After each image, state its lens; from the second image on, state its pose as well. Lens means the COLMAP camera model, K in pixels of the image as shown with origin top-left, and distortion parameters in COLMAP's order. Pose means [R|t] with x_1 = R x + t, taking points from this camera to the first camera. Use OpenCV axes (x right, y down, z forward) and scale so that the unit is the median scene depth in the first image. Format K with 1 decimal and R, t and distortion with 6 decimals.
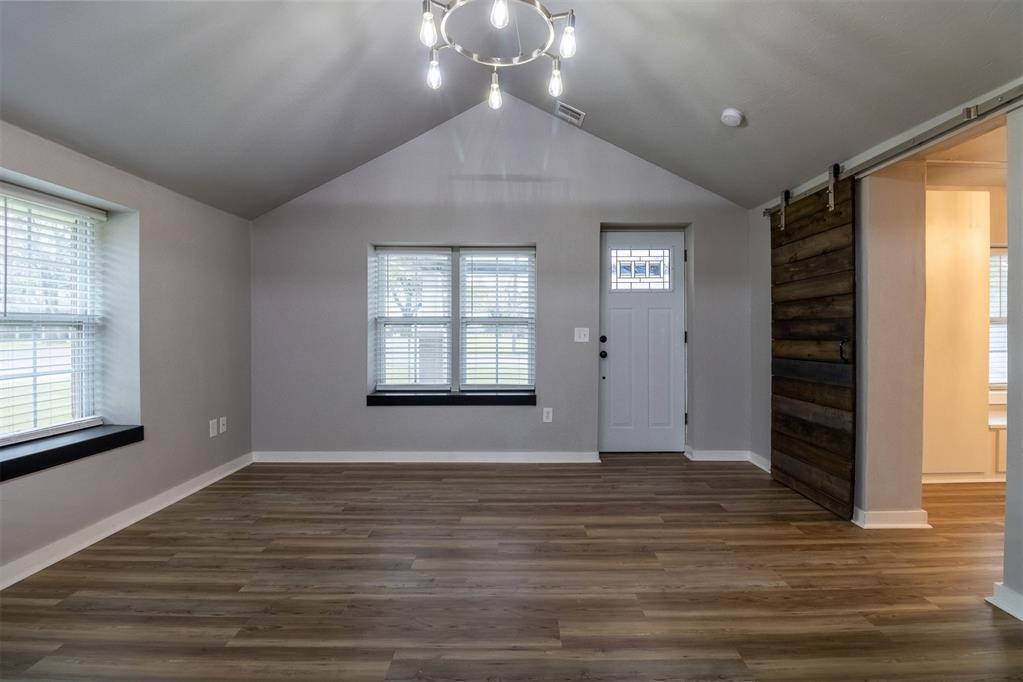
lens RADIAL K [[477.5, 0, 521.1], [0, 477.5, 334.5], [0, 0, 1]] dist [-0.000840, -0.013092]
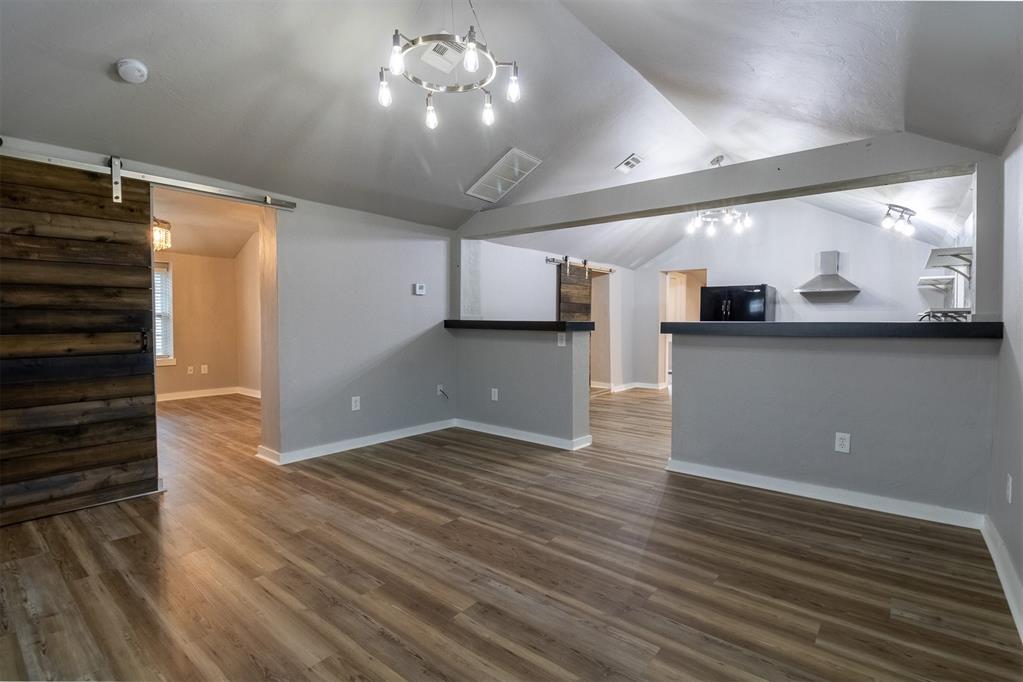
lens RADIAL K [[477.5, 0, 521.1], [0, 477.5, 334.5], [0, 0, 1]] dist [-0.000840, -0.013092]
pose [[-0.778367, -0.024876, 0.627317, -0.868119], [-0.003136, 0.999356, 0.035737, -0.027987], [-0.627802, 0.025849, -0.777944, 1.693281]]
